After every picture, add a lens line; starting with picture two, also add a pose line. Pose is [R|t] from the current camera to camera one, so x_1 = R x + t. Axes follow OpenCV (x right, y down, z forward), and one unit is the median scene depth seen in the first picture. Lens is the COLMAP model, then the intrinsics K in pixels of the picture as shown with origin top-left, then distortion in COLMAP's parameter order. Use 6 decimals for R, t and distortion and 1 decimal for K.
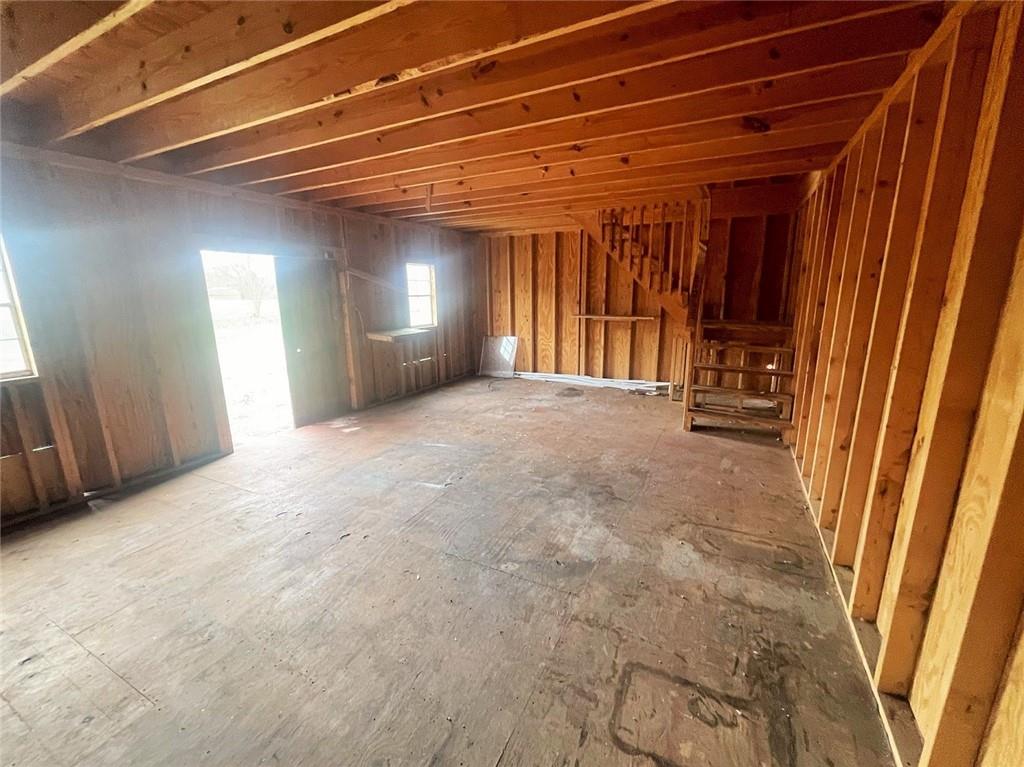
lens RADIAL K [[412.6, 0, 514.4], [0, 412.6, 384.9], [0, 0, 1]] dist [-0.001305, -0.000264]
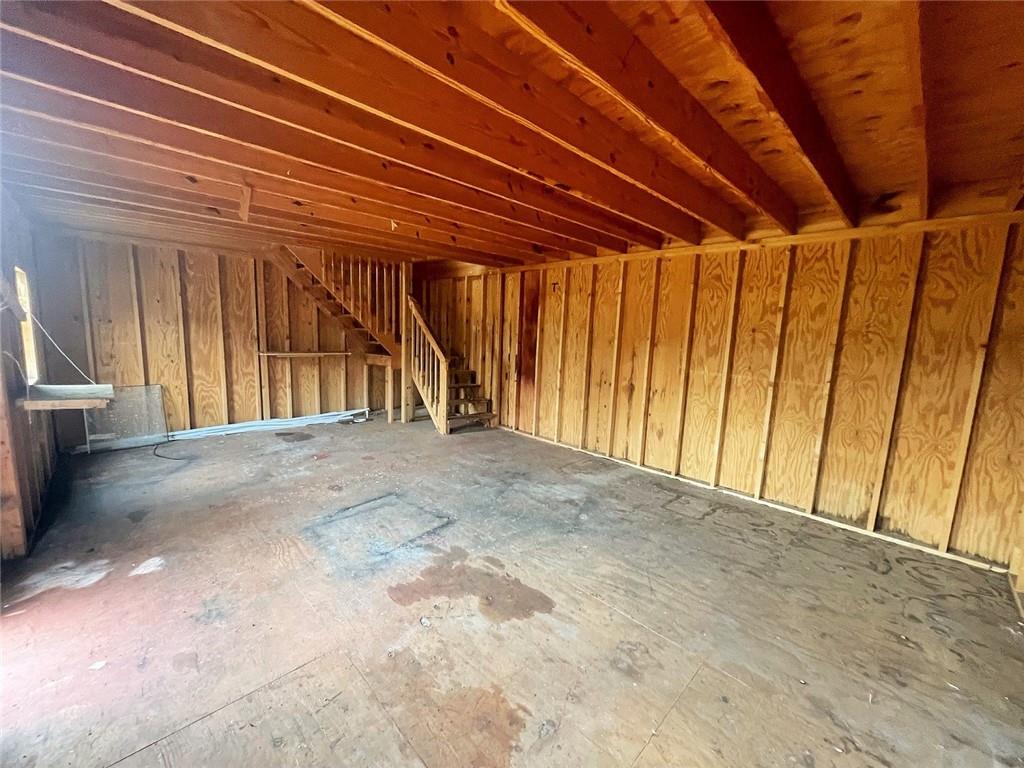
lens RADIAL K [[412.6, 0, 485.3], [0, 412.6, 387.1], [0, 0, 1]] dist [-0.001305, -0.000264]
pose [[0.360195, -0.105848, 0.926853, -0.914112], [0.170956, 0.984206, 0.045961, -0.098610], [-0.917079, 0.141896, 0.372601, 0.426728]]
